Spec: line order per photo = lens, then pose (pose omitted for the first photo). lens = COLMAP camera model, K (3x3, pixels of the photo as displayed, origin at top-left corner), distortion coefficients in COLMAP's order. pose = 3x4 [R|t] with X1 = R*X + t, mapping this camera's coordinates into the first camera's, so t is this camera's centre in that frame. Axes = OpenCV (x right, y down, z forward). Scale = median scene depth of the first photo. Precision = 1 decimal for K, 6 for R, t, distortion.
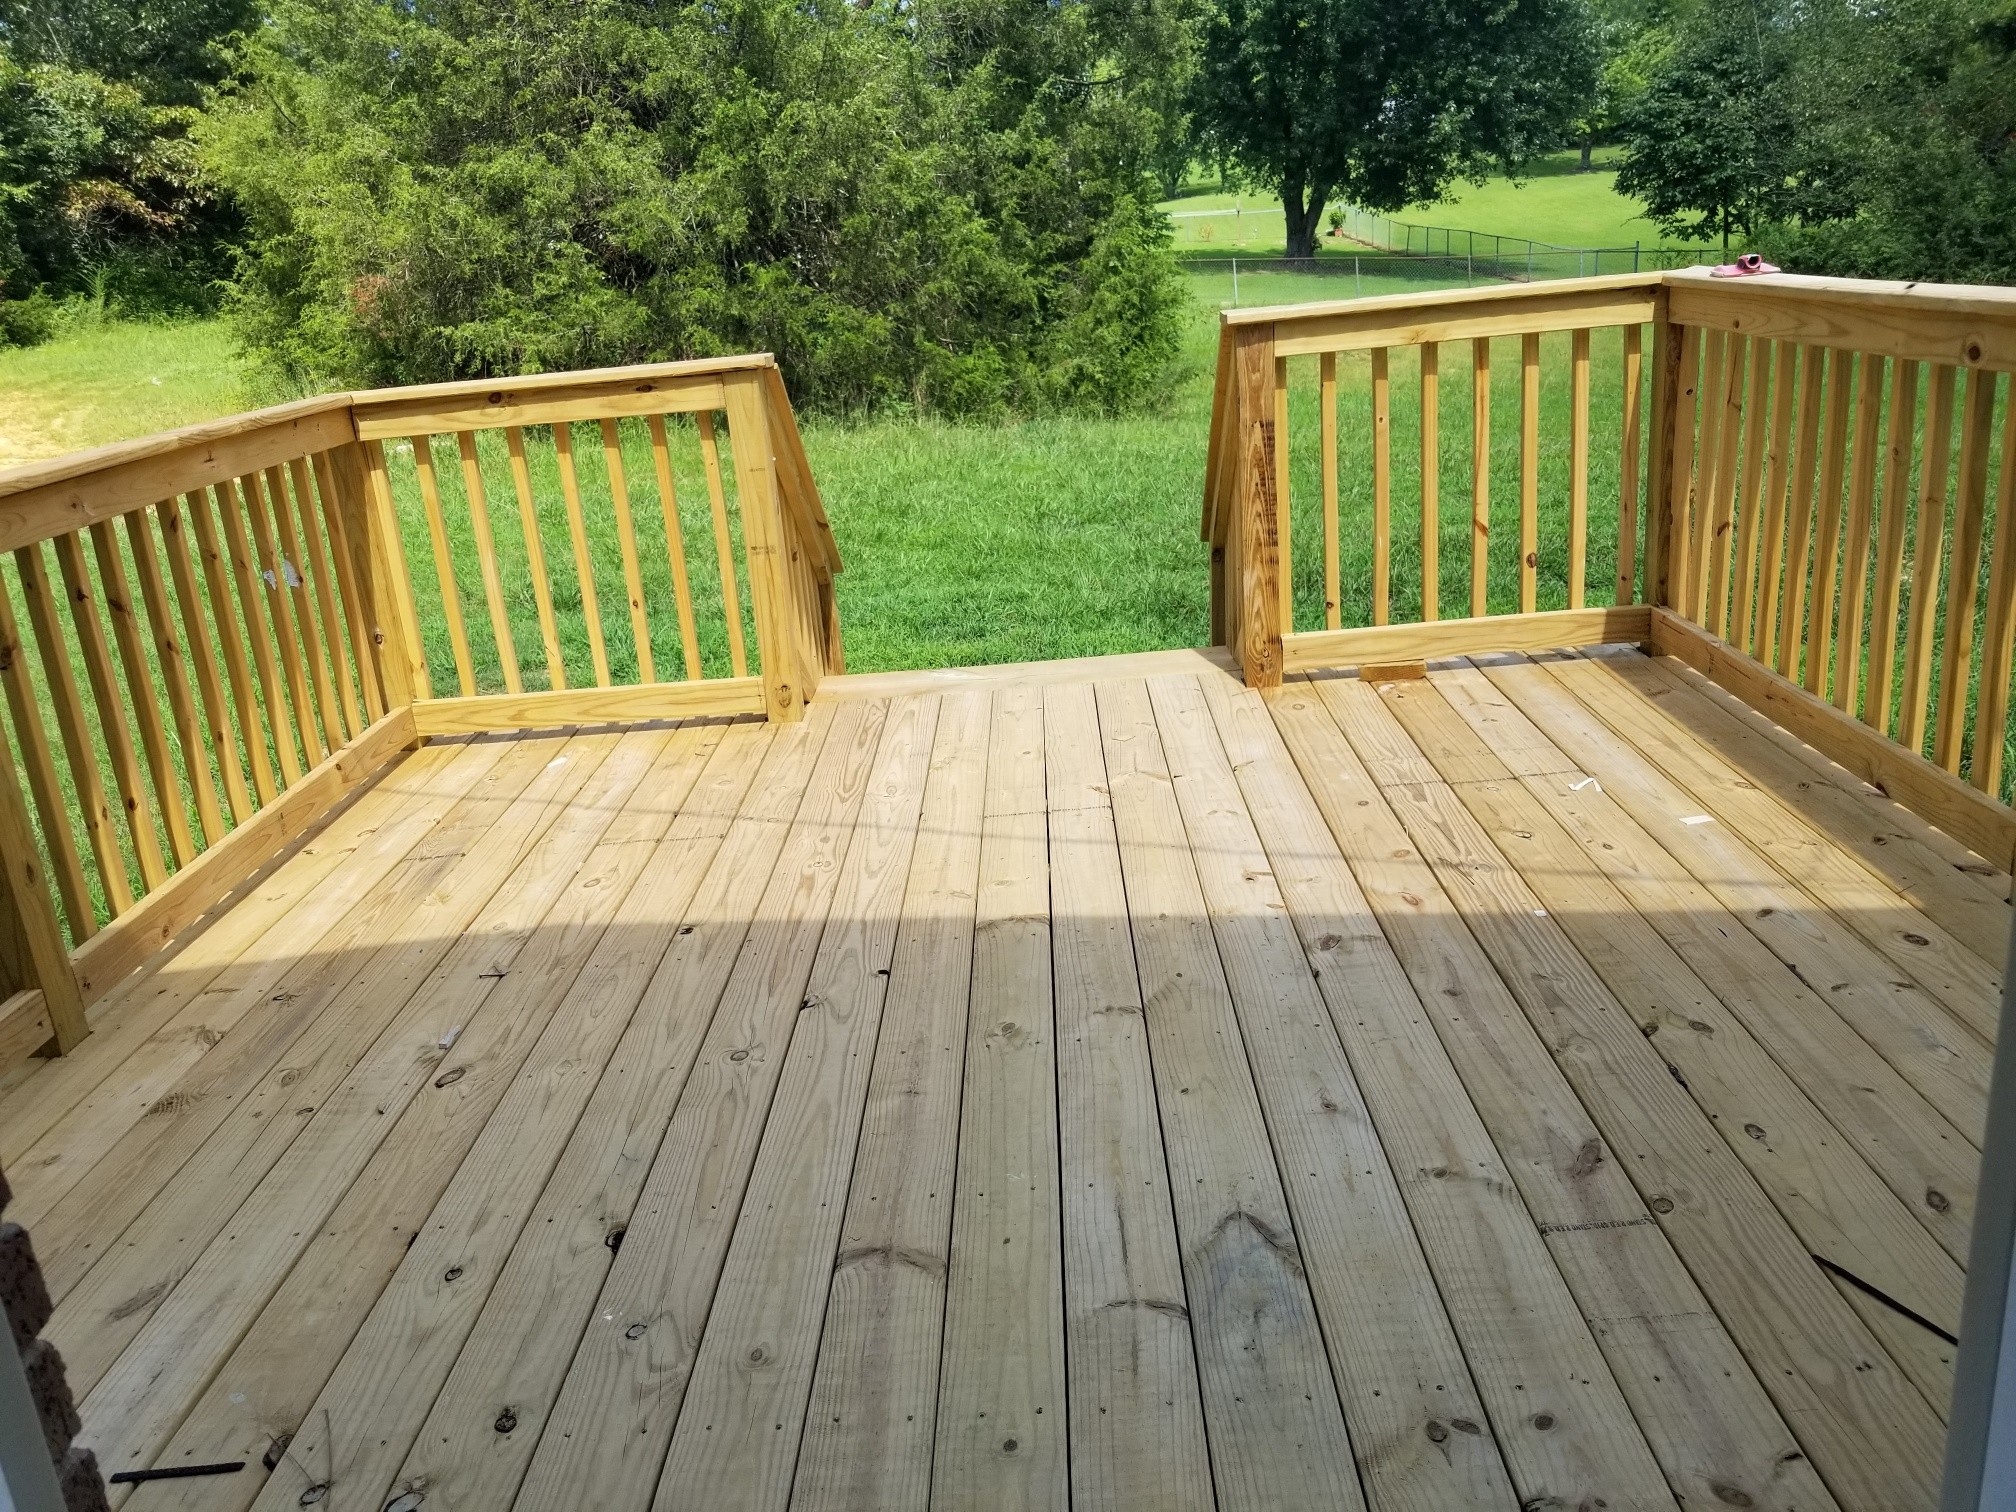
lens RADIAL K [[1569.7, 0, 1012.3], [0, 1569.7, 737.1], [0, 0, 1]] dist [0.063877, -0.109001]
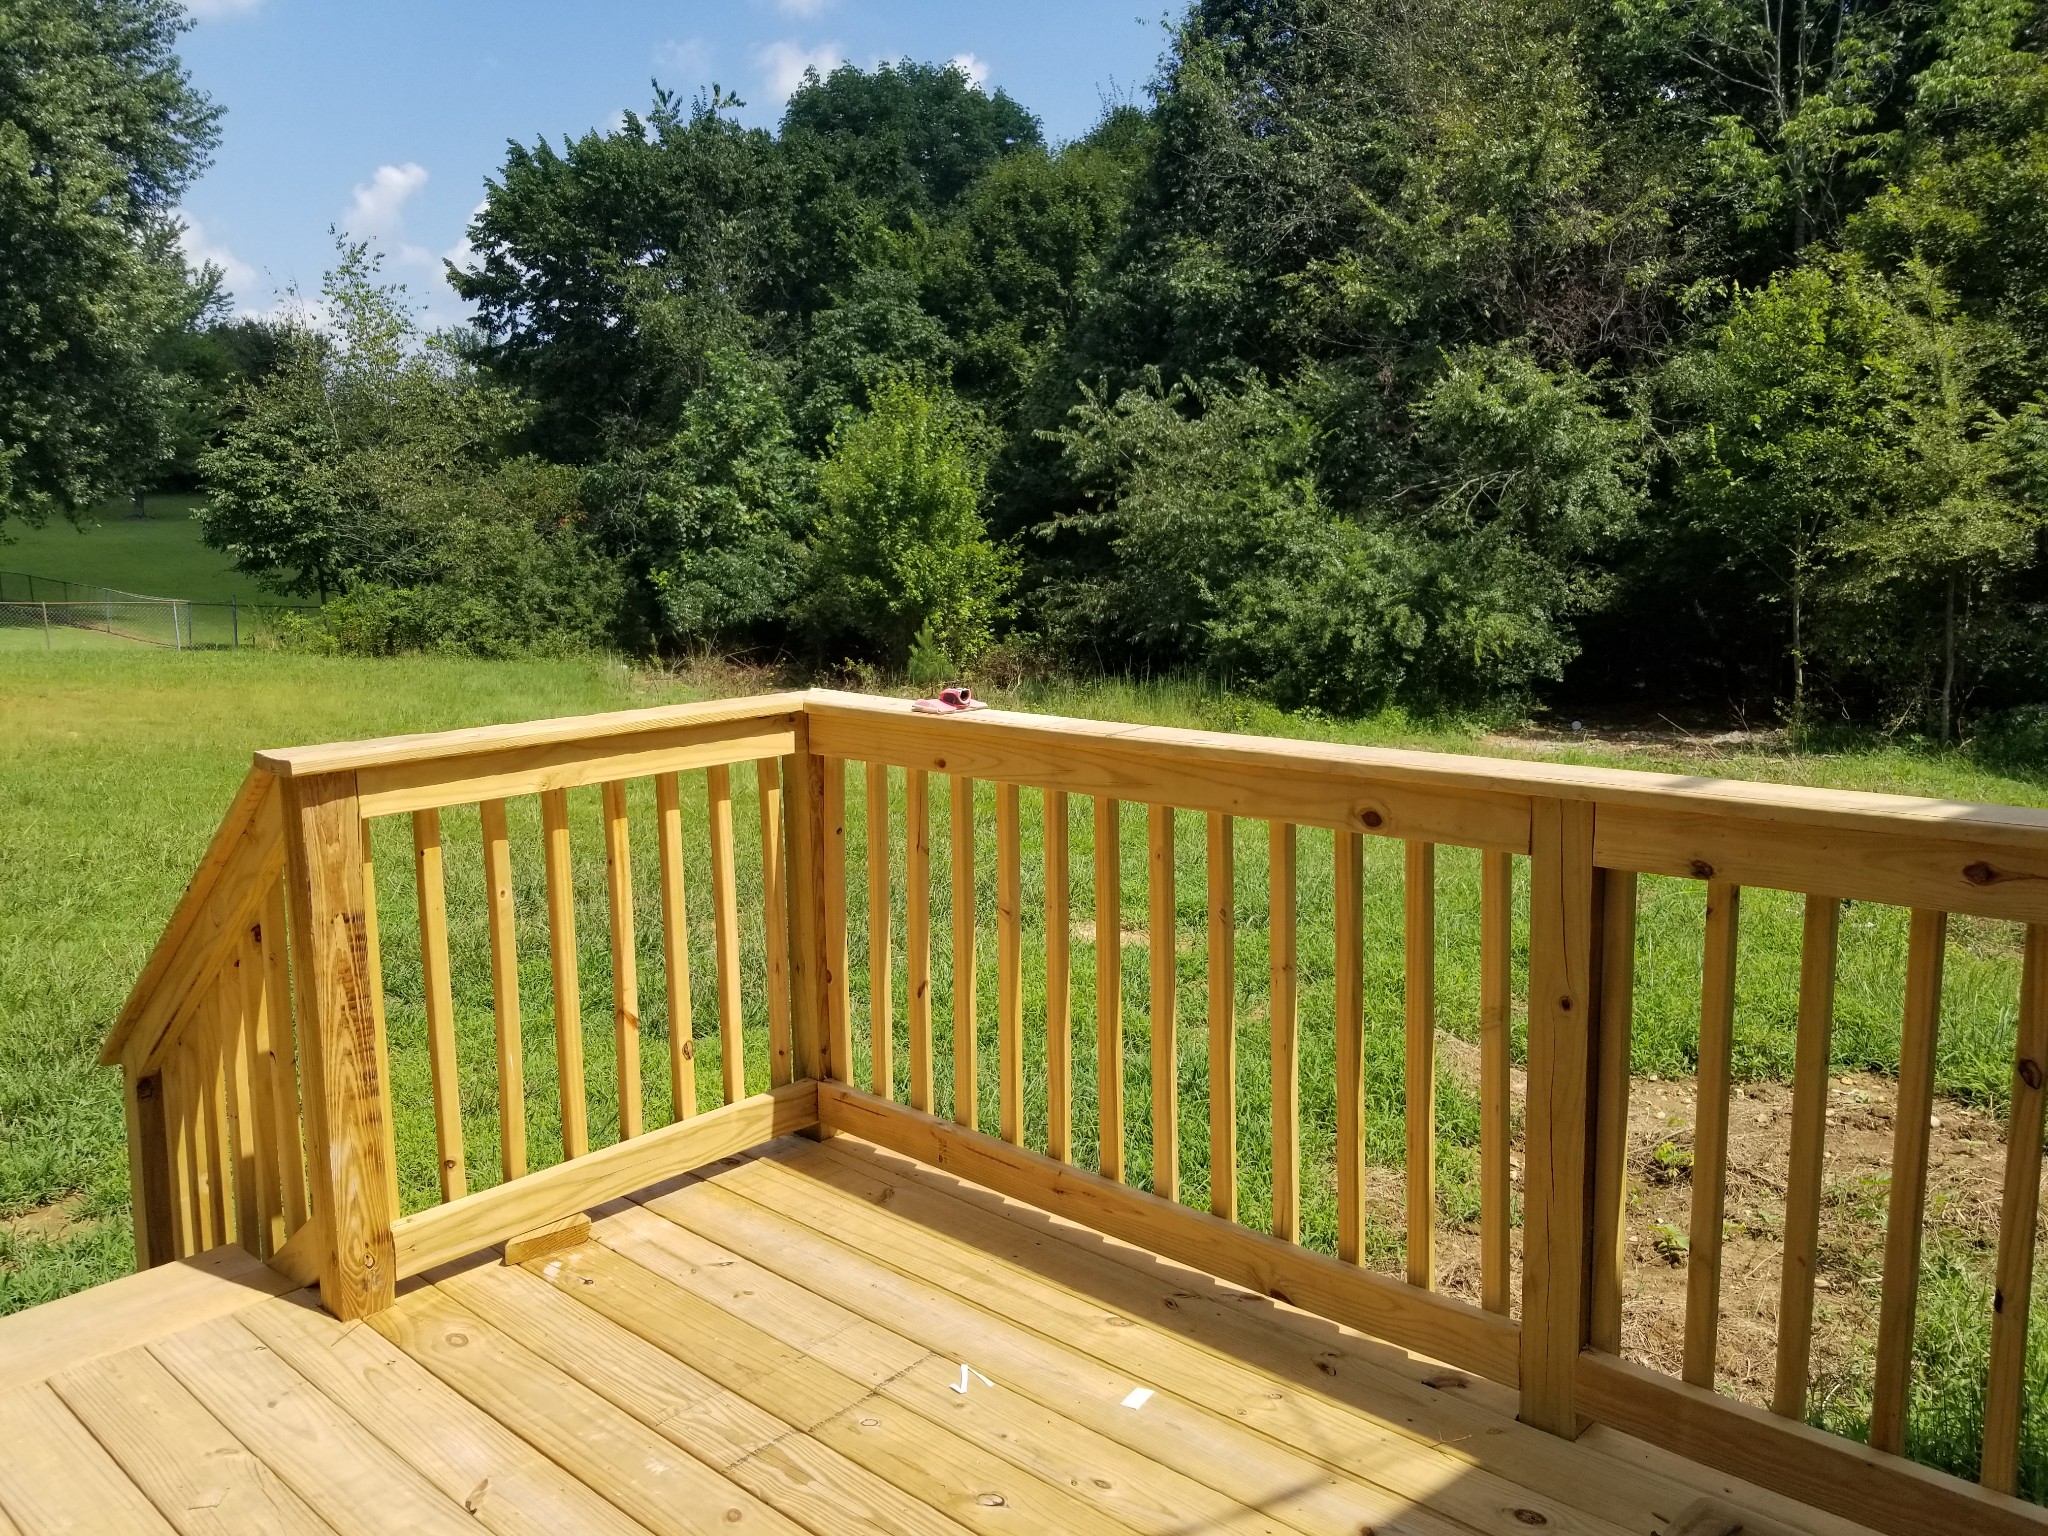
lens RADIAL K [[1594.6, 0, 1011.3], [0, 1594.6, 775.6], [0, 0, 1]] dist [0.063877, -0.109001]
pose [[0.678346, -0.038576, 0.733729, -0.136035], [0.177906, 0.977528, -0.113084, -0.126255], [-0.712879, 0.207245, 0.669965, 0.328660]]
